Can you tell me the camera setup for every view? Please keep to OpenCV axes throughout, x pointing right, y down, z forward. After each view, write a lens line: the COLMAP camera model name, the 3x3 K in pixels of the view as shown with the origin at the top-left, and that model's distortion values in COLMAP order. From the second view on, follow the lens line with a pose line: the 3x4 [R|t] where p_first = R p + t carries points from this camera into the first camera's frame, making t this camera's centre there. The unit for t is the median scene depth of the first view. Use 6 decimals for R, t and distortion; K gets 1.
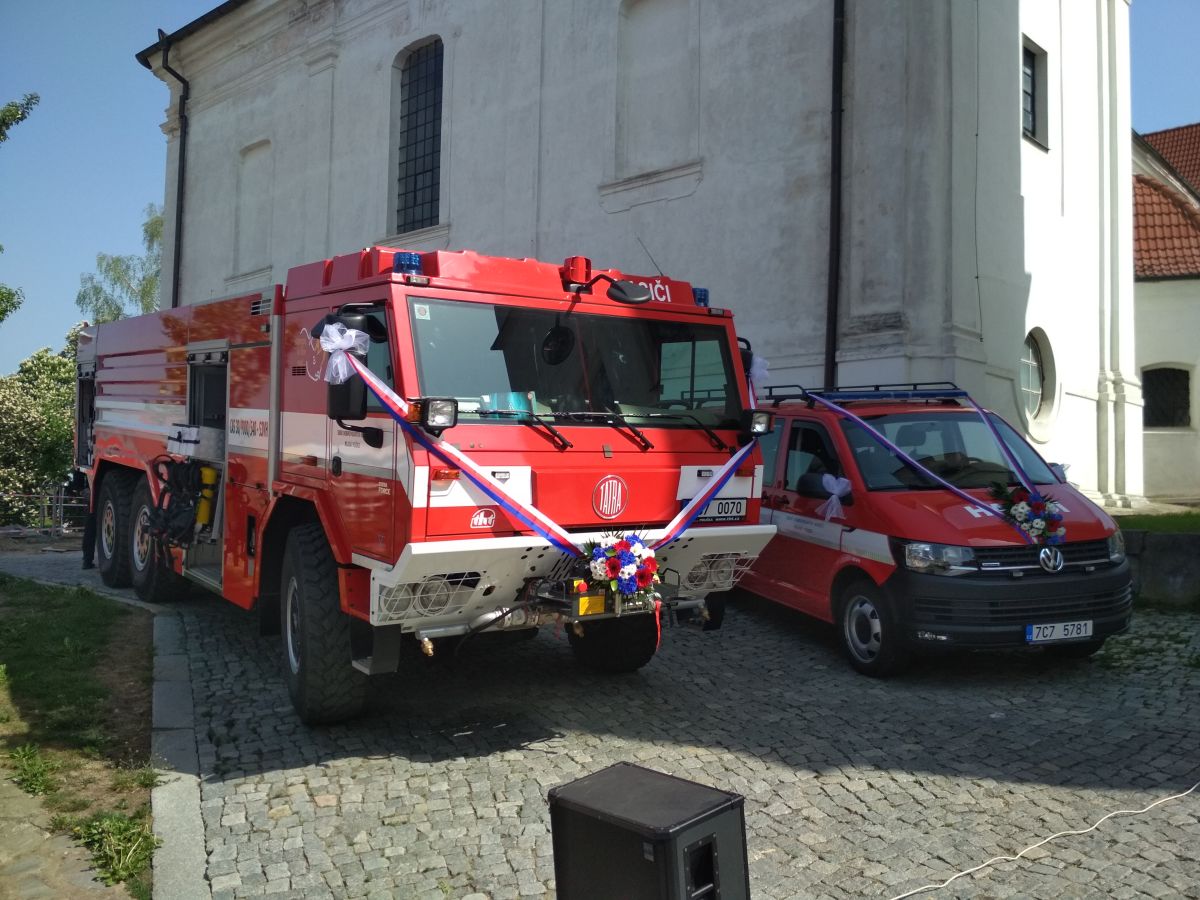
lens RADIAL K [[1062.2, 0, 600.4], [0, 1062.2, 450.7], [0, 0, 1]] dist [0.073490, -0.149747]
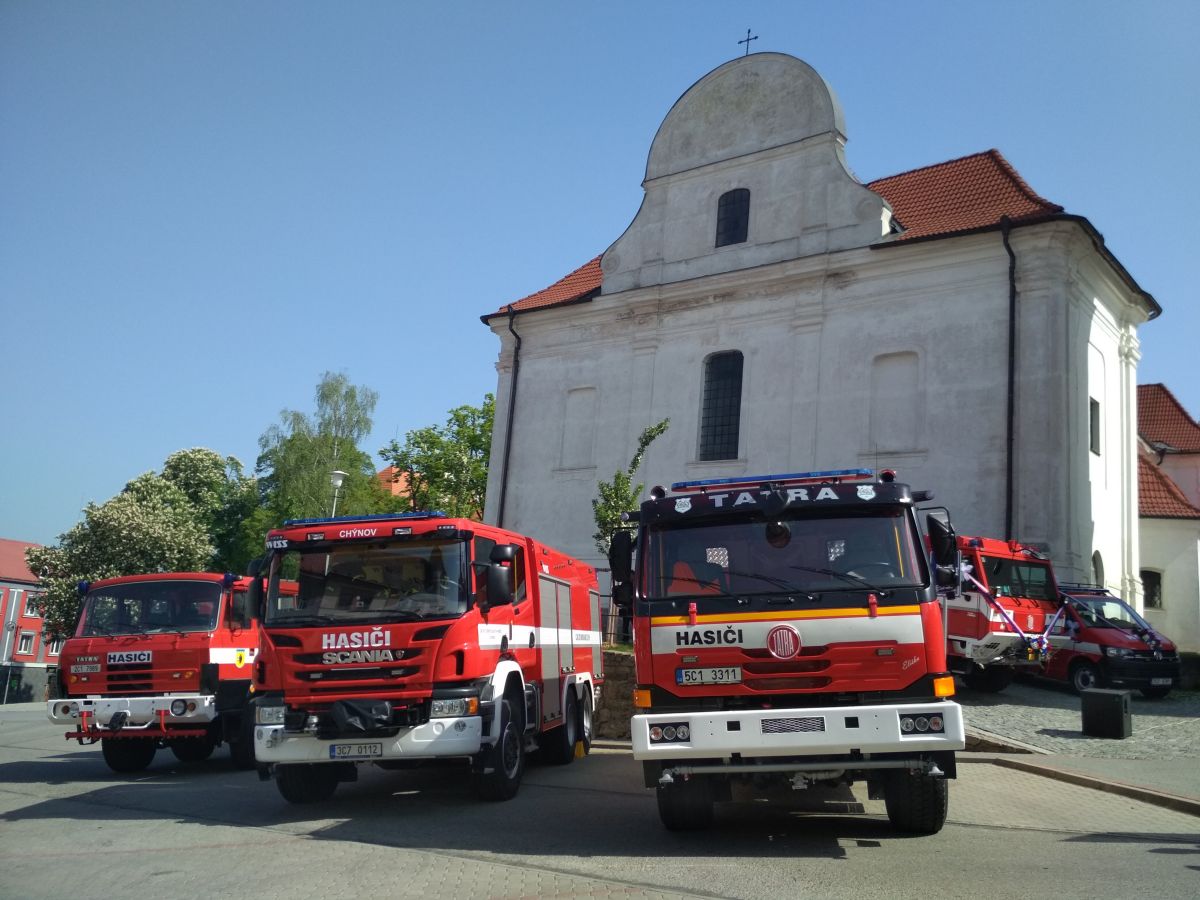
lens RADIAL K [[1062.2, 0, 589.7], [0, 1062.2, 441.4], [0, 0, 1]] dist [0.073490, -0.149747]
pose [[0.996170, 0.071969, 0.049665, -0.694416], [-0.064339, 0.987908, -0.141058, 0.021812], [-0.059217, 0.137322, 0.988755, -0.983232]]
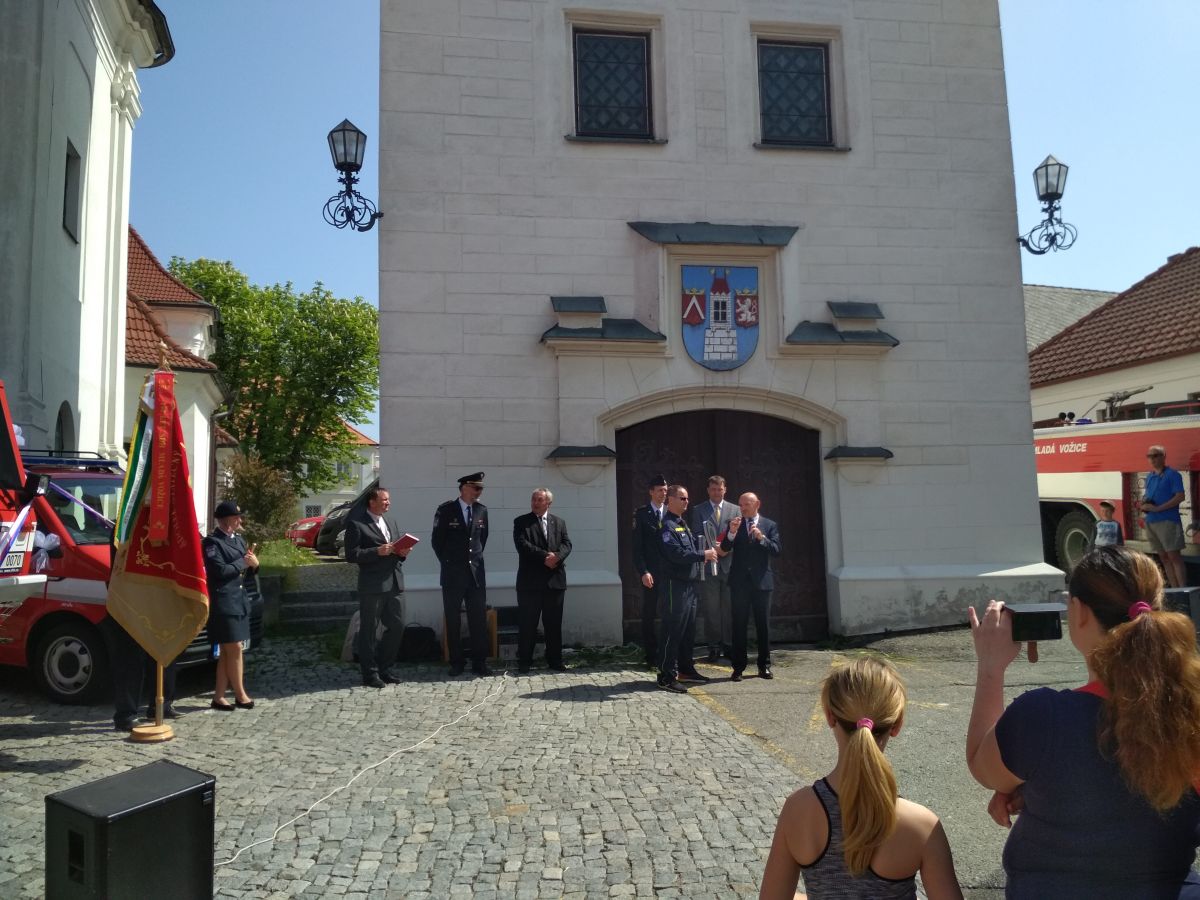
lens RADIAL K [[1062.2, 0, 600.8], [0, 1062.2, 445.8], [0, 0, 1]] dist [0.073490, -0.149747]
pose [[0.540588, 0.065203, 0.838757, -0.261410], [-0.011199, 0.997461, -0.070323, 0.003399], [-0.841213, 0.028623, 0.539946, -0.071231]]
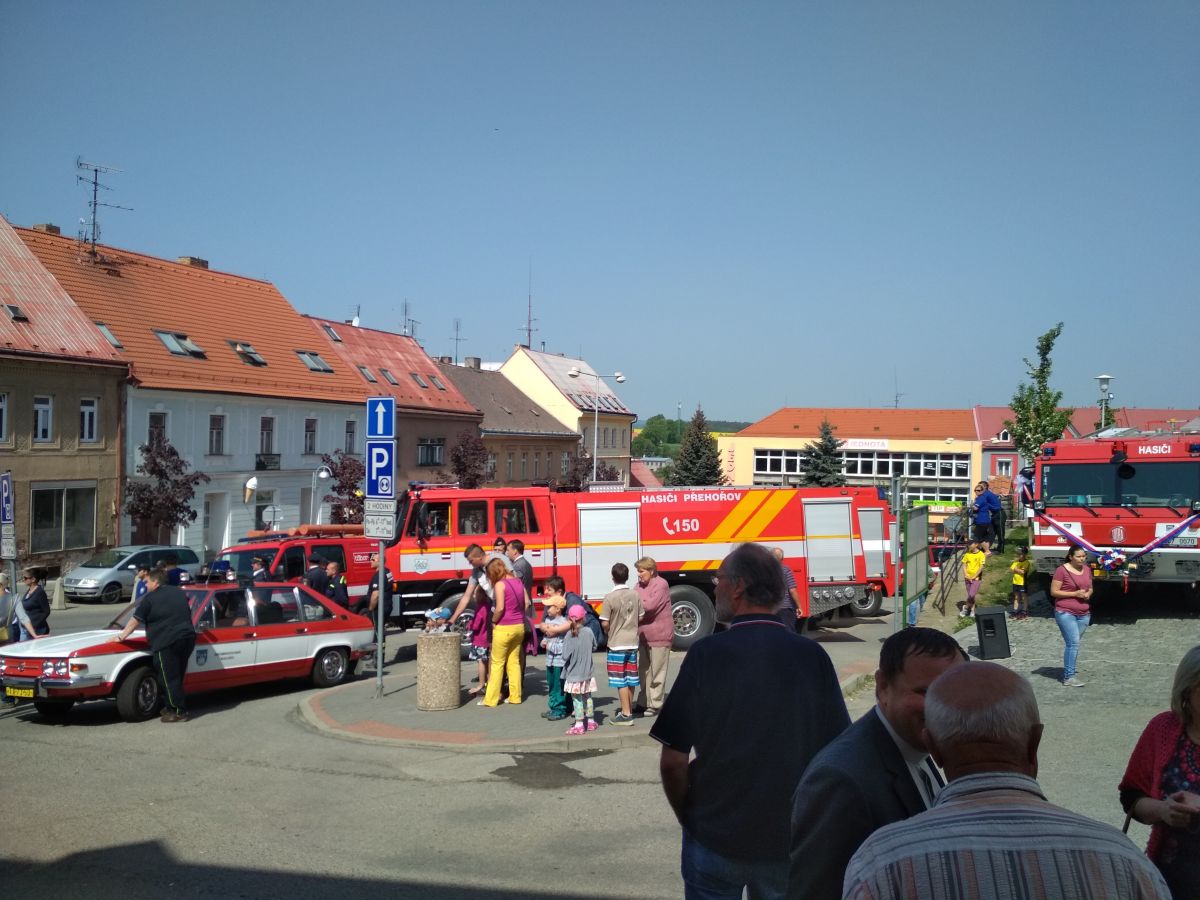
lens RADIAL K [[1062.2, 0, 601.2], [0, 1062.2, 447.1], [0, 0, 1]] dist [0.073490, -0.149747]
pose [[0.357864, -0.006938, -0.933748, 0.994259], [0.048742, 0.998748, 0.011260, -0.129907], [0.932501, -0.049543, 0.357754, -0.562341]]
